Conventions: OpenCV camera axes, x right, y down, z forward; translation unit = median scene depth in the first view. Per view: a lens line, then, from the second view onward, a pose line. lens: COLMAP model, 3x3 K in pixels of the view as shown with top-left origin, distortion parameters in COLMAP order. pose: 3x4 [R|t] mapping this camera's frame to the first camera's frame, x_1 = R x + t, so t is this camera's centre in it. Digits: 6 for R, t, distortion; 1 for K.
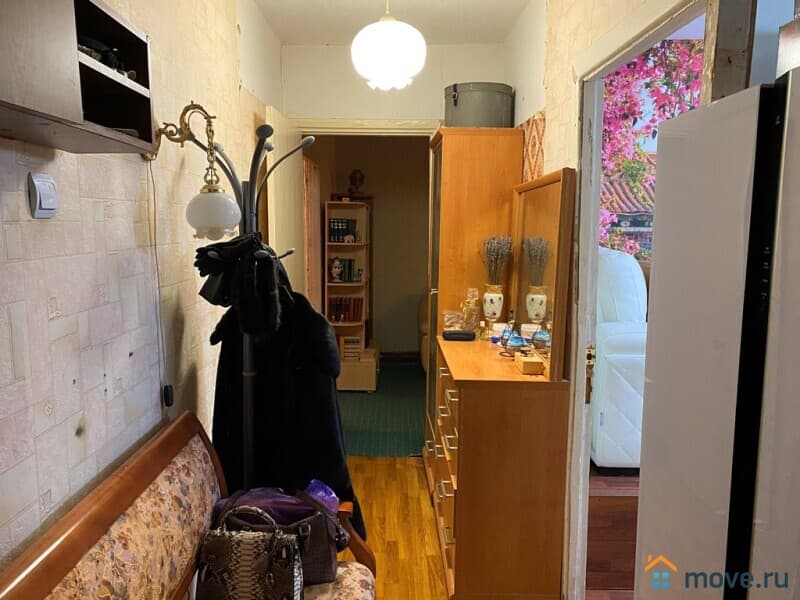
lens RADIAL K [[609.4, 0, 400.4], [0, 609.4, 301.1], [0, 0, 1]] dist [0.045541, -0.017481]
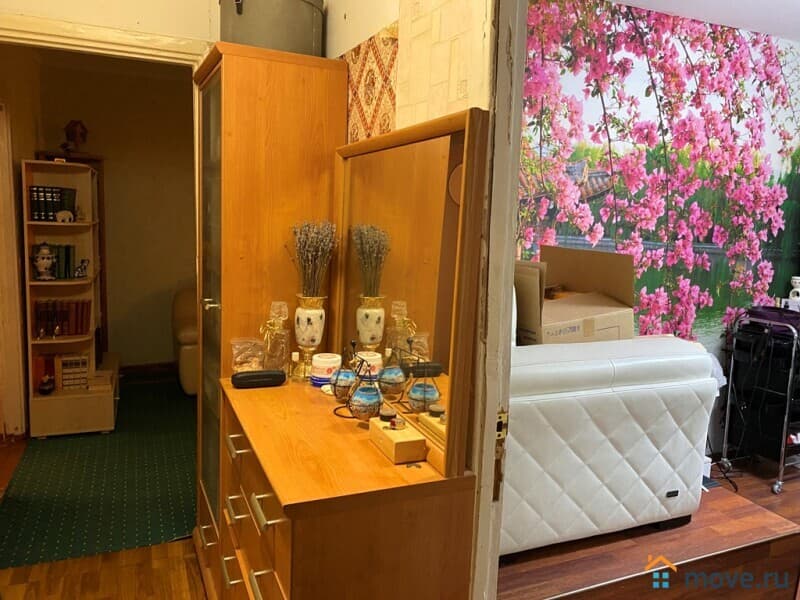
lens RADIAL K [[609.4, 0, 404.2], [0, 609.4, 294.0], [0, 0, 1]] dist [0.045541, -0.017481]
pose [[0.919896, -0.028311, 0.391139, -0.010889], [0.019158, 0.999444, 0.027284, -0.044500], [-0.391694, -0.017605, 0.919927, 0.353816]]
